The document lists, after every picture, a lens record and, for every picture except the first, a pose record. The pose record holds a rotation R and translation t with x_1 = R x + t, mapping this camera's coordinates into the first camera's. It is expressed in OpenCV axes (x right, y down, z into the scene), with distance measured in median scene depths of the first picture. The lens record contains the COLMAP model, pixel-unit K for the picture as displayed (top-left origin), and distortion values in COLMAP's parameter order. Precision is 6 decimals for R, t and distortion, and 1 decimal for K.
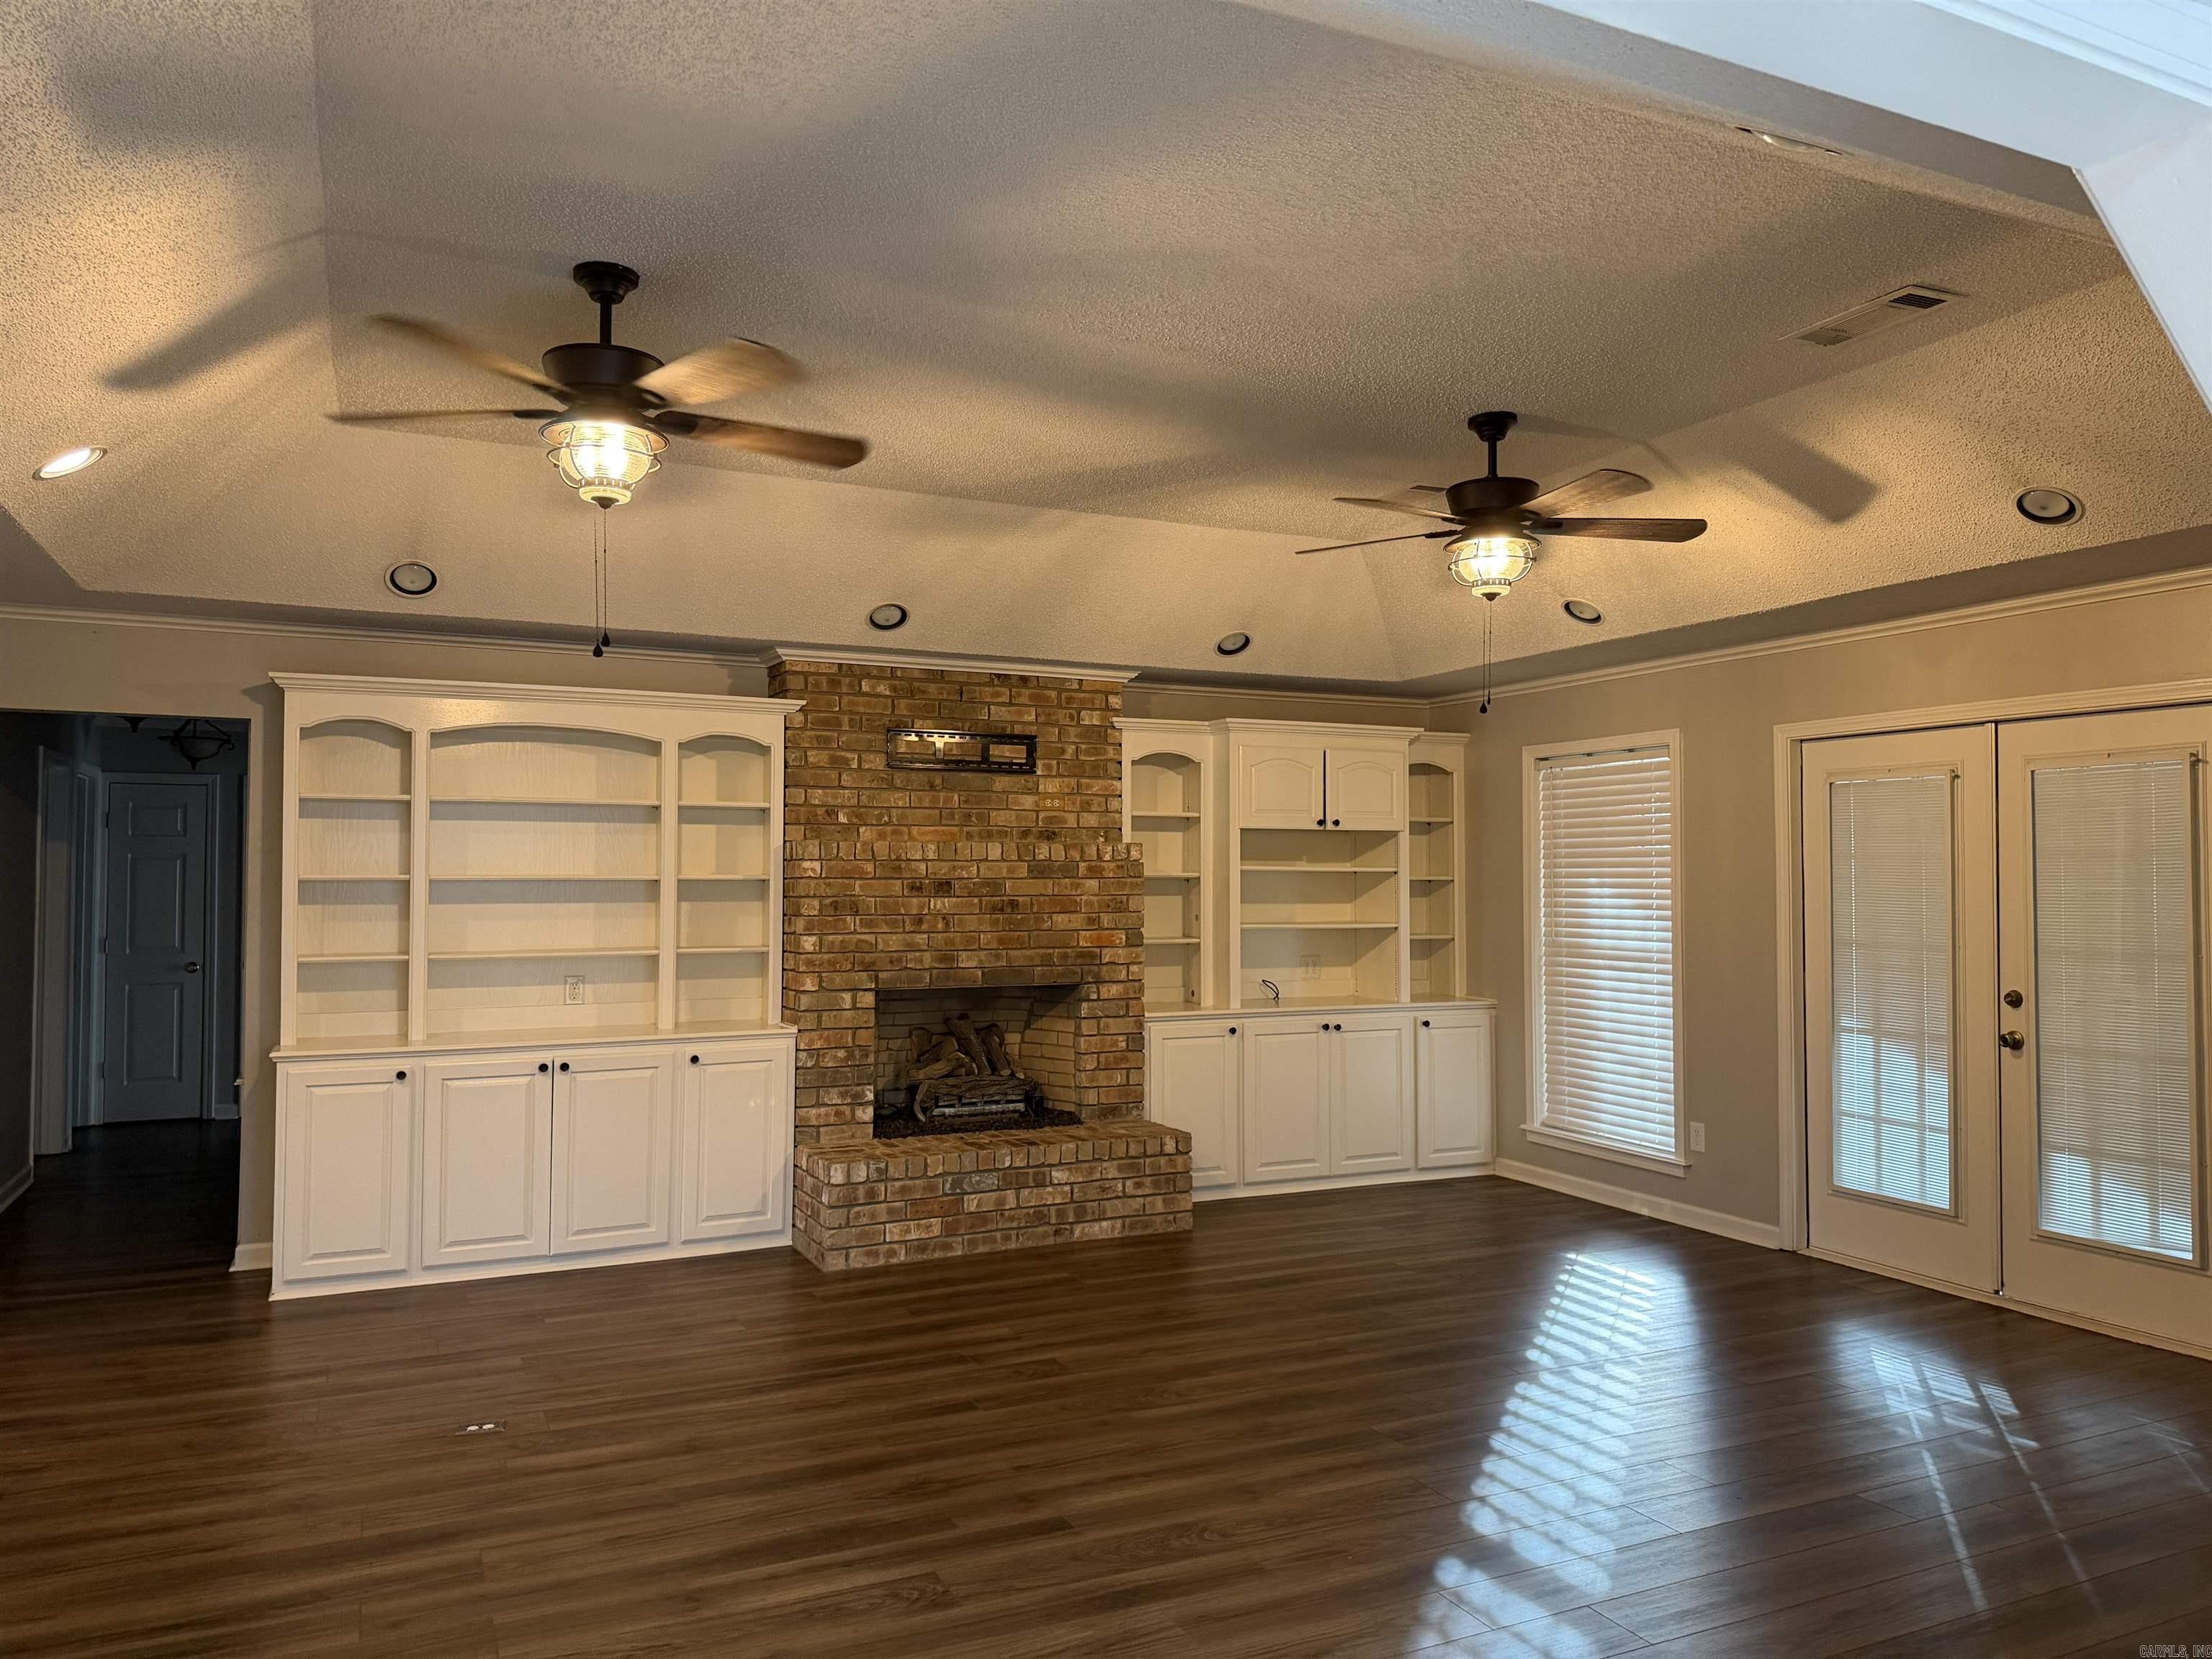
lens RADIAL K [[1551.0, 0, 1129.8], [0, 1551.0, 810.0], [0, 0, 1]] dist [0.082841, -0.107817]
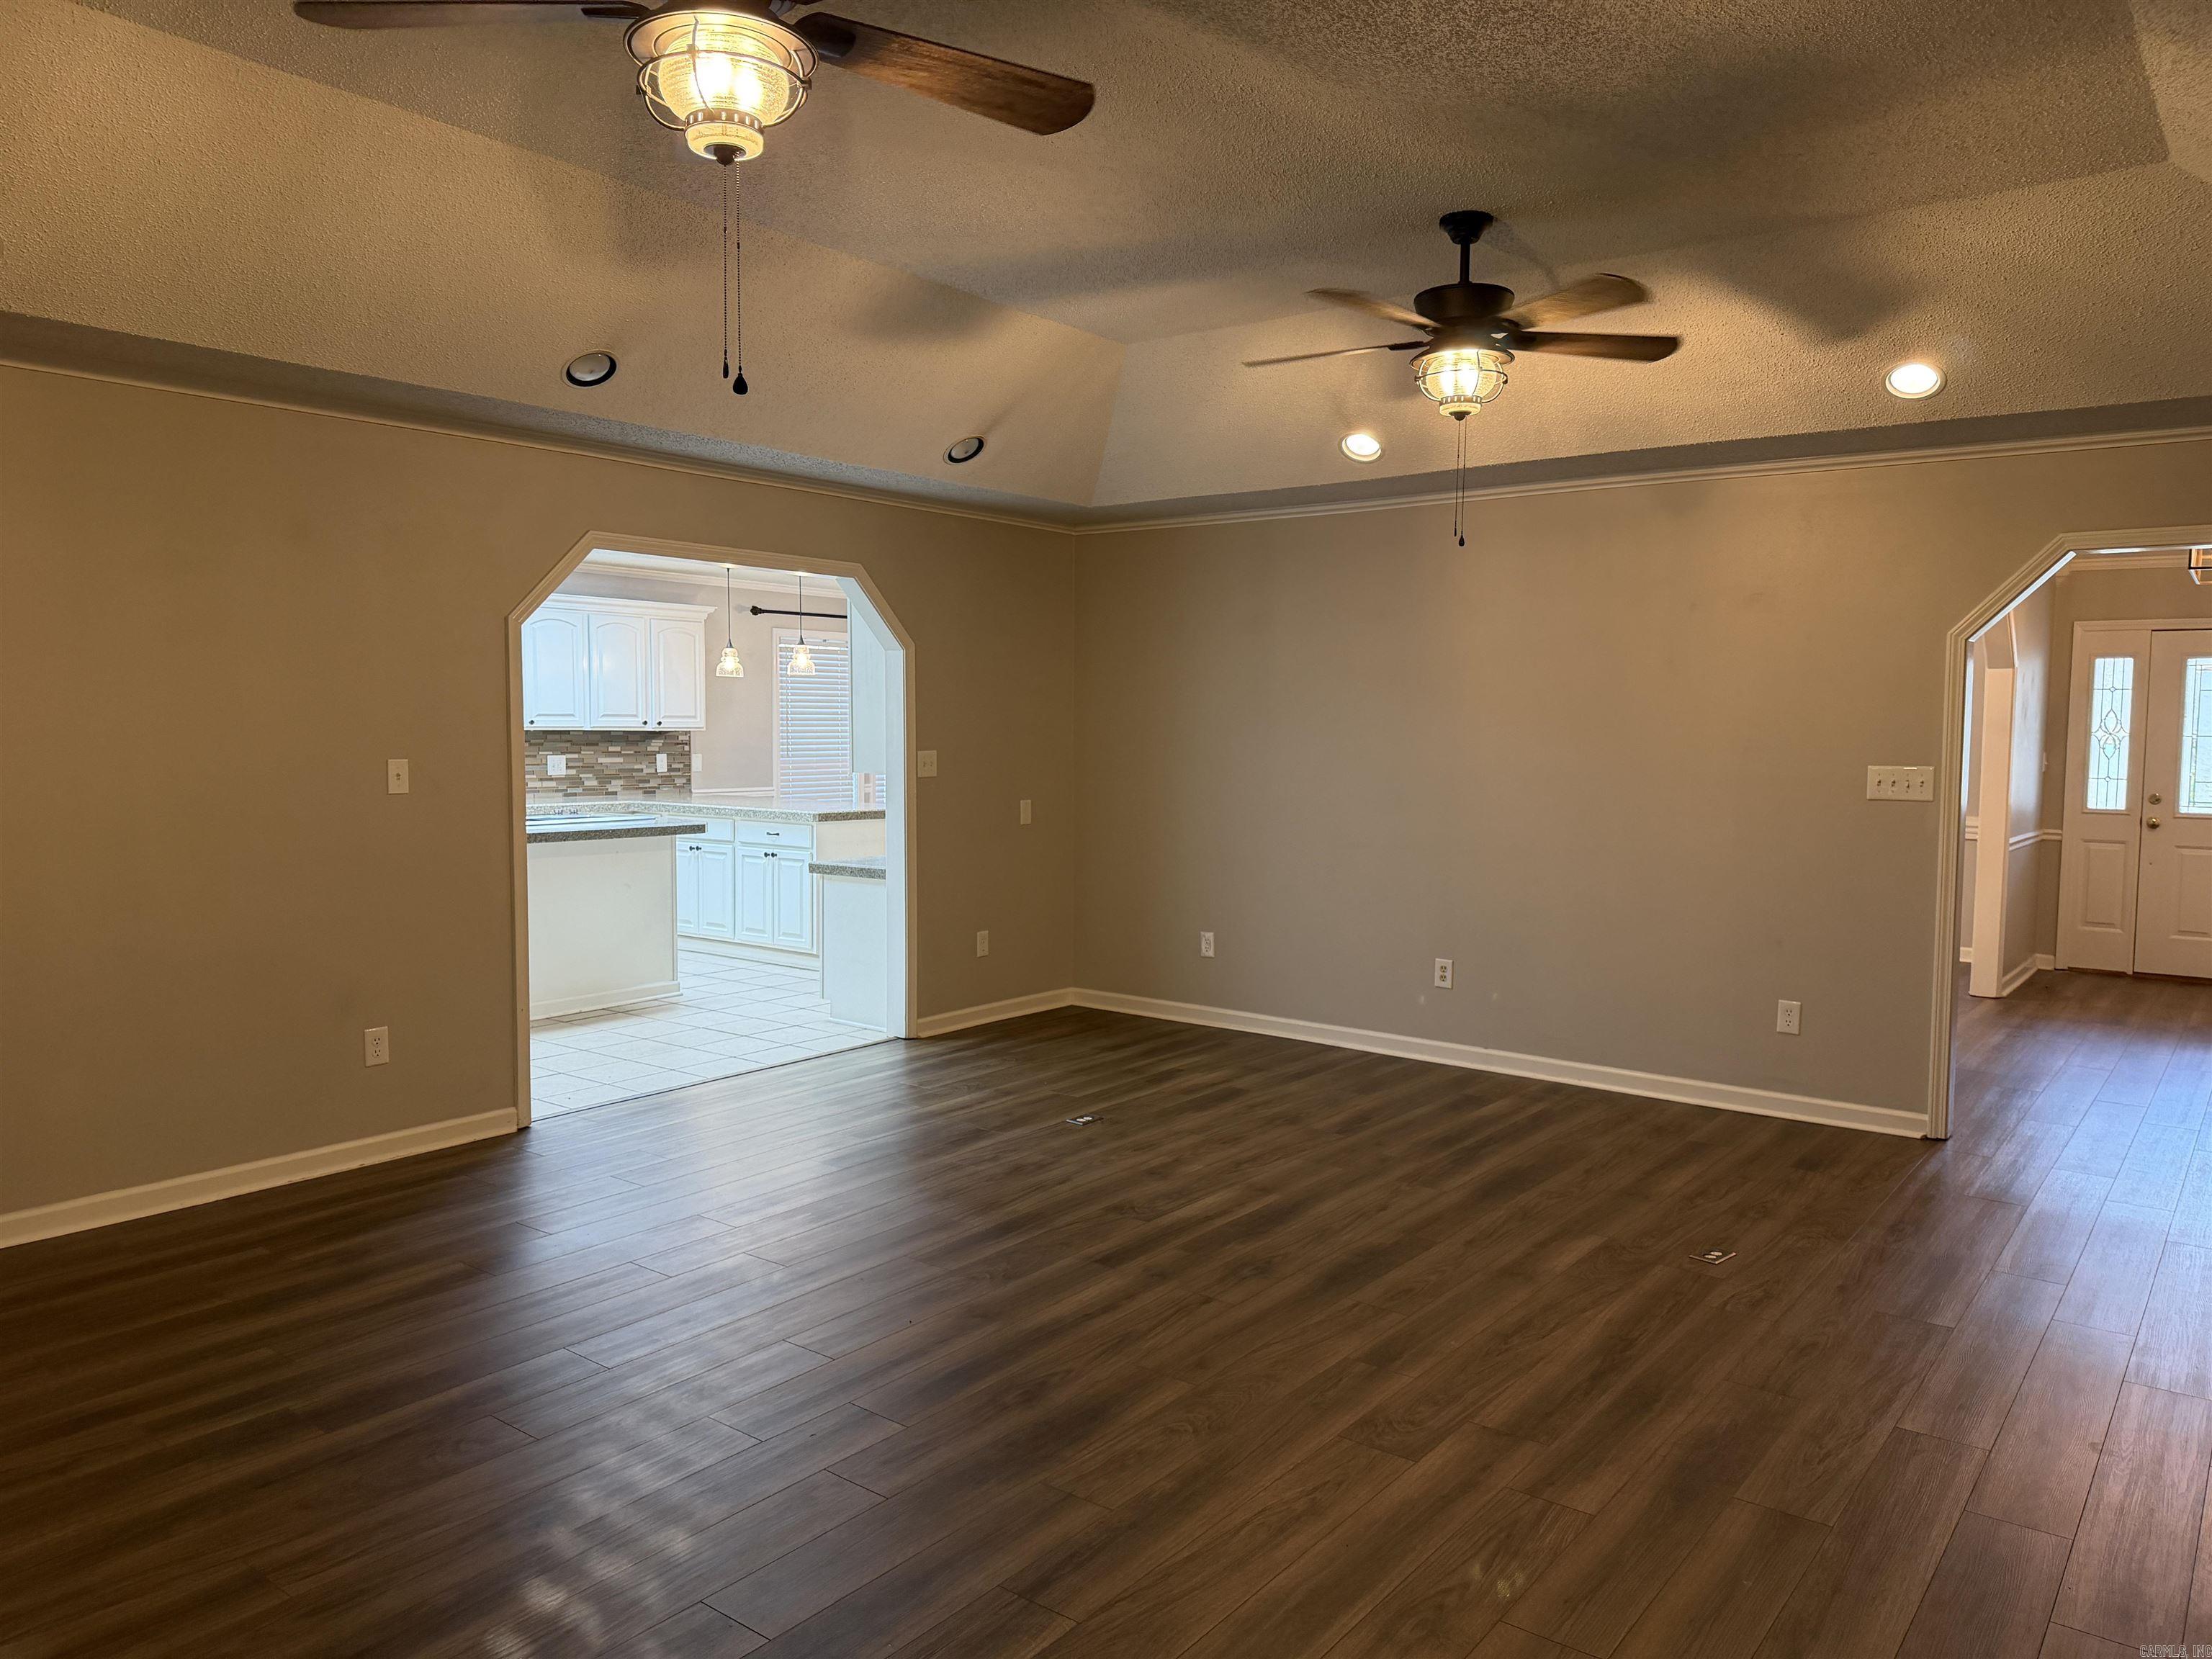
lens RADIAL K [[1551.0, 0, 1120.8], [0, 1551.0, 844.0], [0, 0, 1]] dist [0.082841, -0.107817]
pose [[-0.889470, 0.030488, -0.455975, 0.264851], [0.010555, 0.998877, 0.046198, 0.042393], [0.456871, 0.036279, -0.888793, 1.128135]]
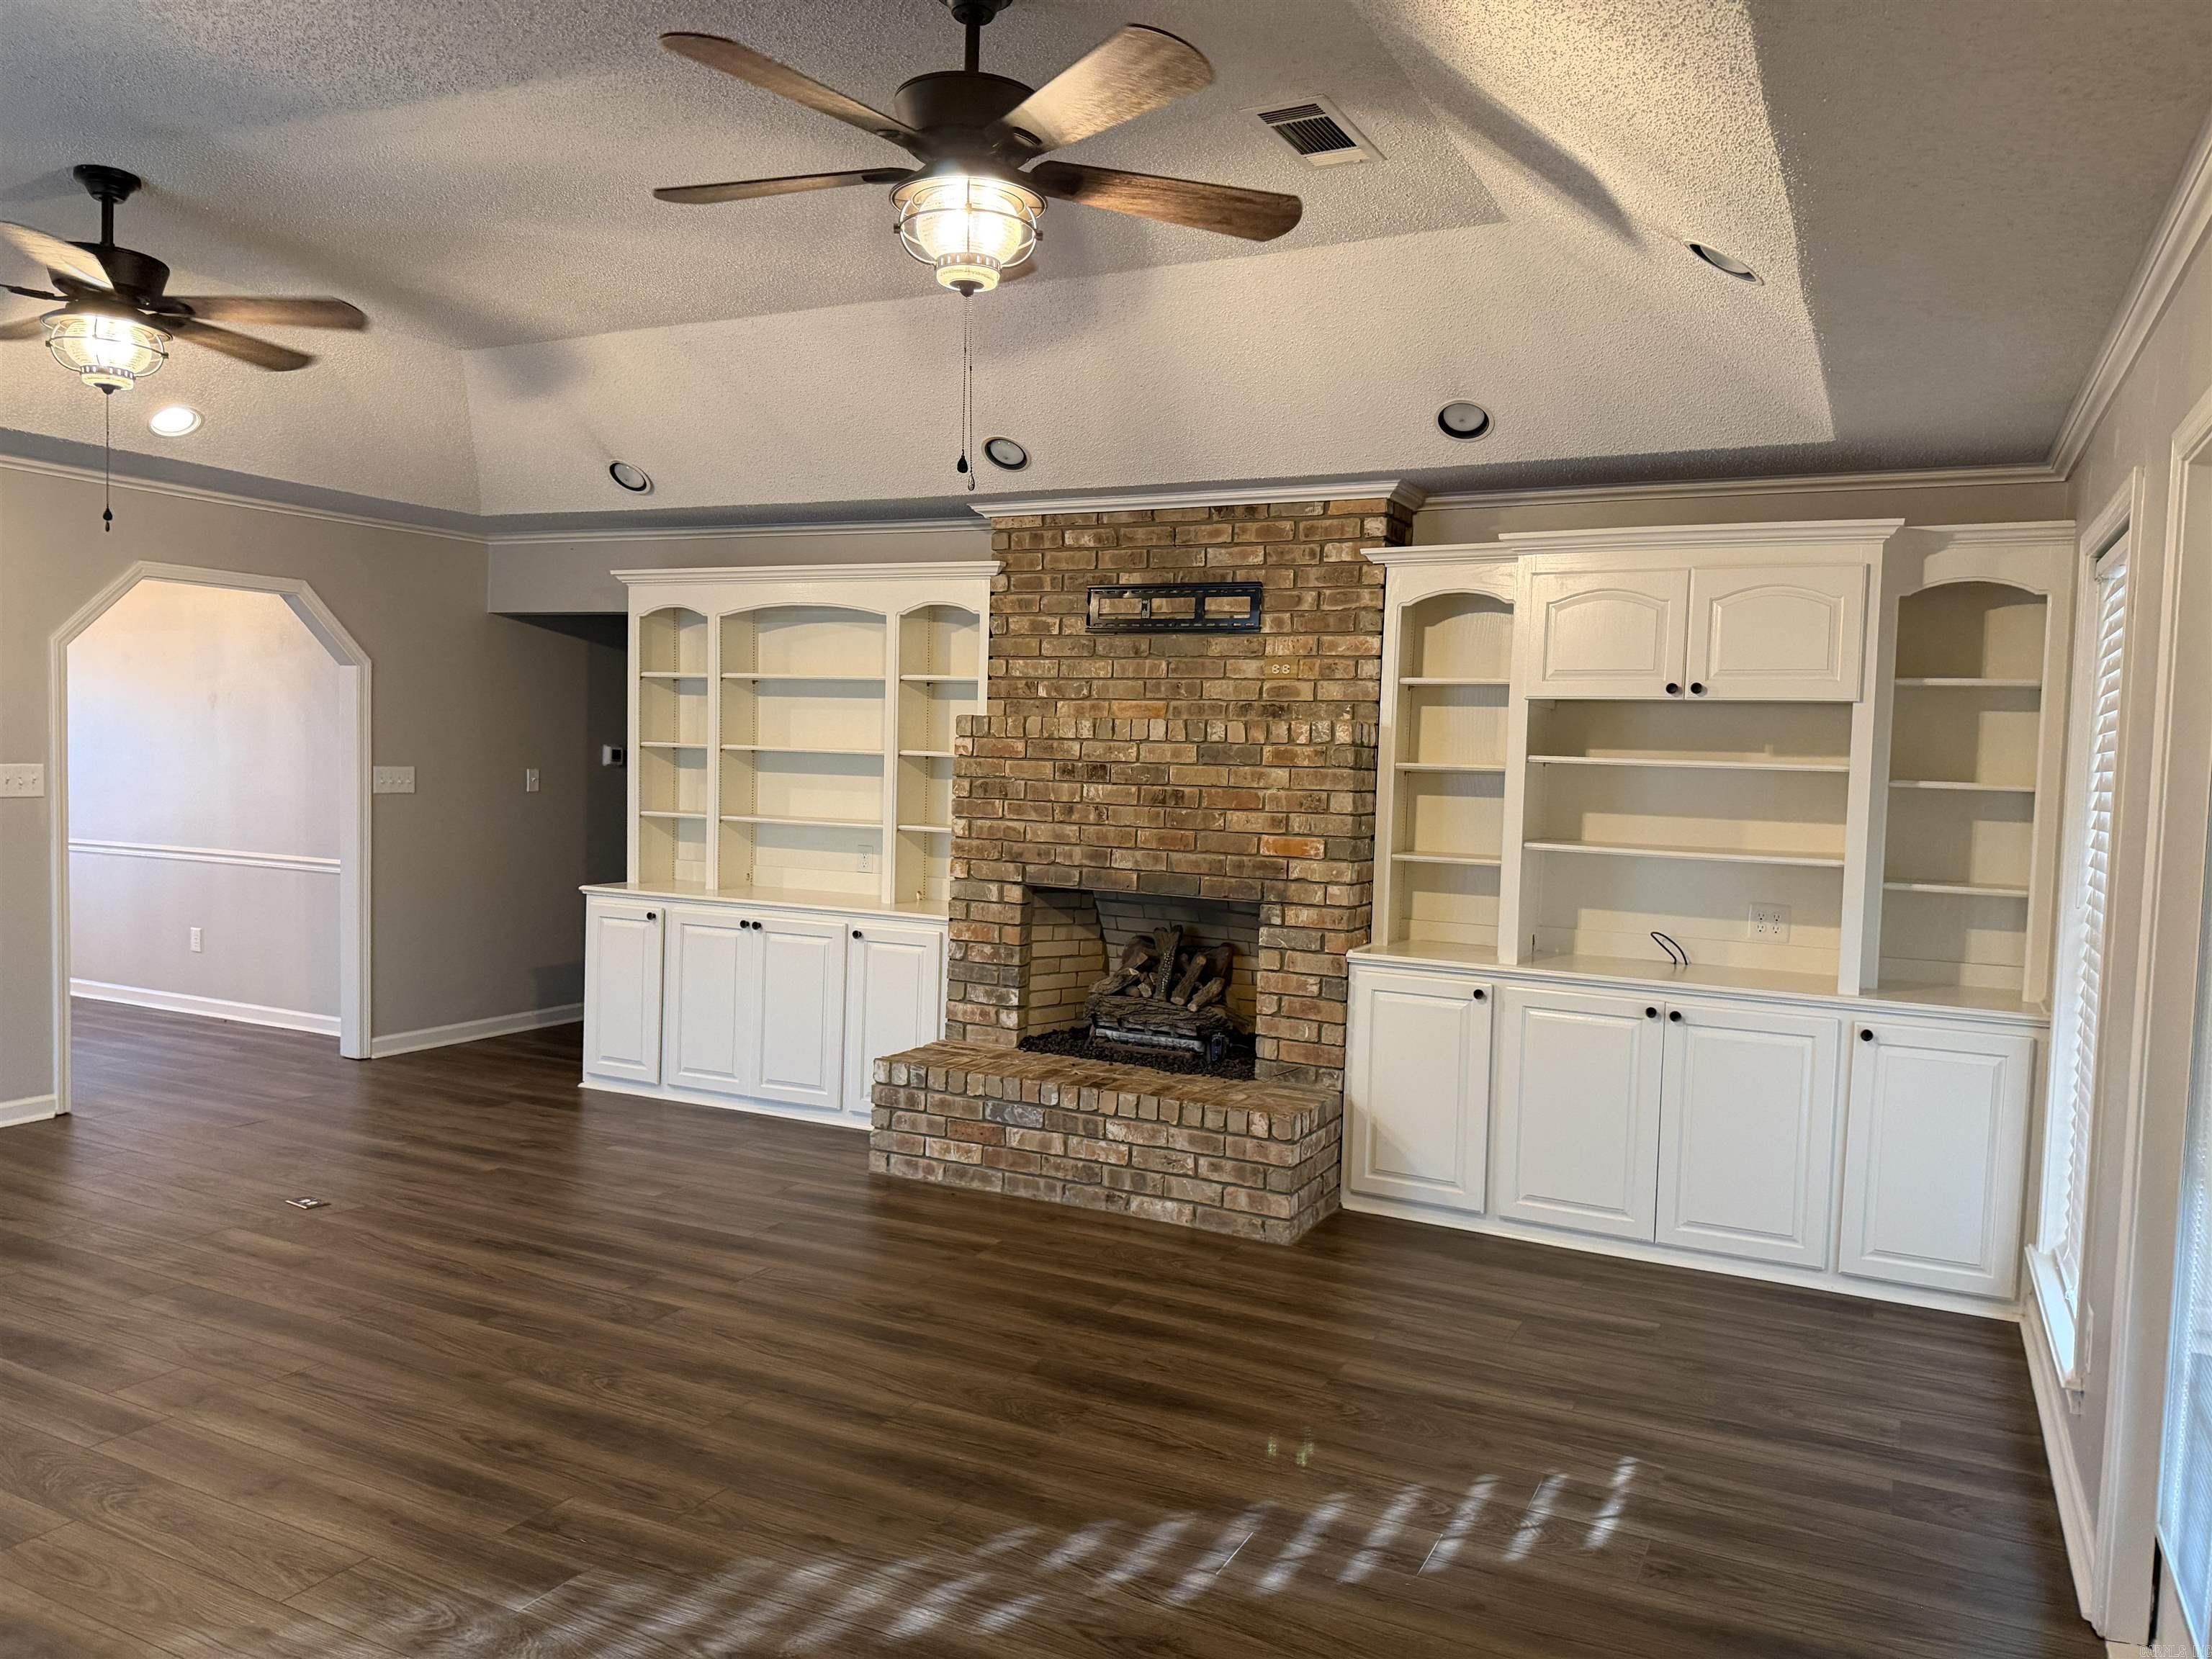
lens RADIAL K [[1551.0, 0, 1098.2], [0, 1551.0, 833.0], [0, 0, 1]] dist [0.082841, -0.107817]
pose [[0.604155, 0.058040, -0.794750, 0.562765], [0.005890, 0.996992, 0.077287, 0.018146], [0.796845, -0.051375, 0.601996, 0.499686]]
